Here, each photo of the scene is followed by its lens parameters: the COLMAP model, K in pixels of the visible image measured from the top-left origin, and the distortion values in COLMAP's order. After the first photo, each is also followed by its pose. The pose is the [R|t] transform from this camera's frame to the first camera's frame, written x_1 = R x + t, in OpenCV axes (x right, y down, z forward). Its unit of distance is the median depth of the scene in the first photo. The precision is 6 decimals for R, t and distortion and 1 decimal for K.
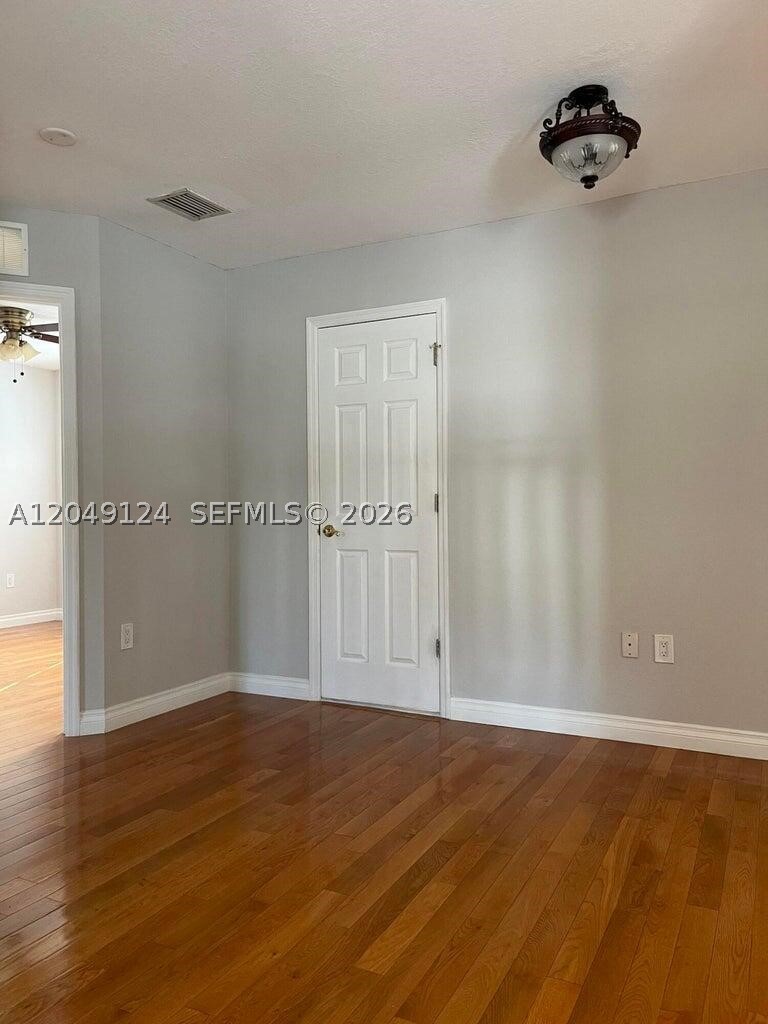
lens RADIAL K [[782.2, 0, 383.0], [0, 782.2, 510.7], [0, 0, 1]] dist [-0.001389, -0.005926]
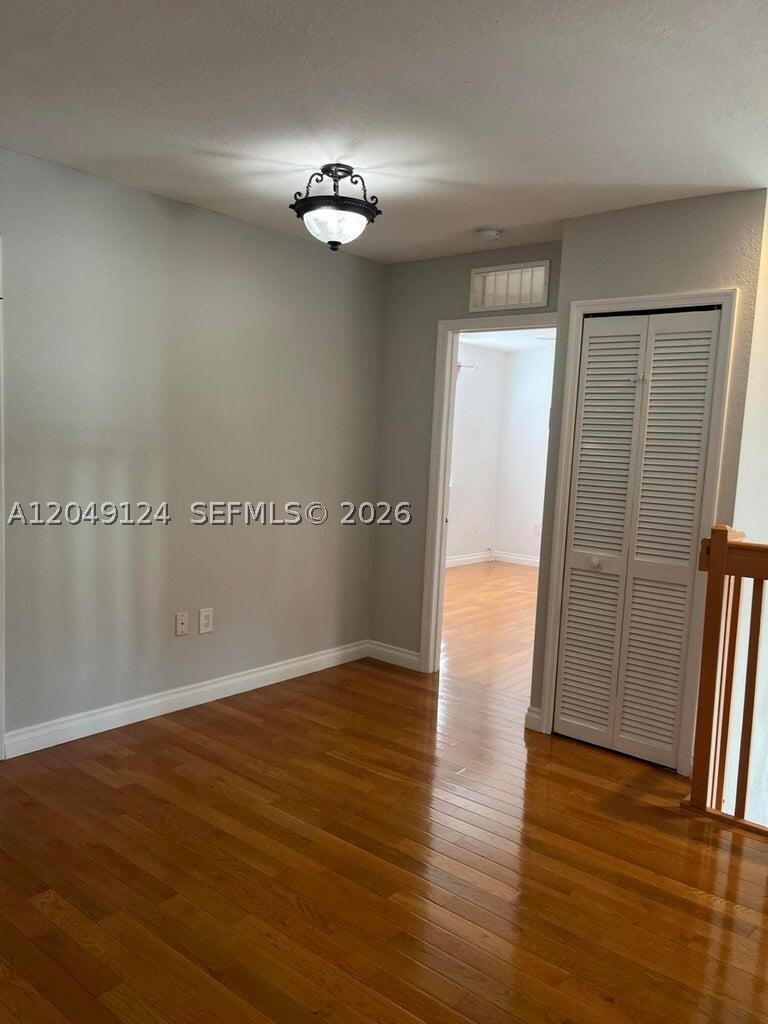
lens RADIAL K [[782.2, 0, 383.3], [0, 782.2, 512.3], [0, 0, 1]] dist [-0.001389, -0.005926]
pose [[0.228243, -0.079982, 0.970313, -0.756015], [-0.041770, 0.994898, 0.091834, -0.109674], [-0.972708, -0.061491, 0.223738, 0.541080]]
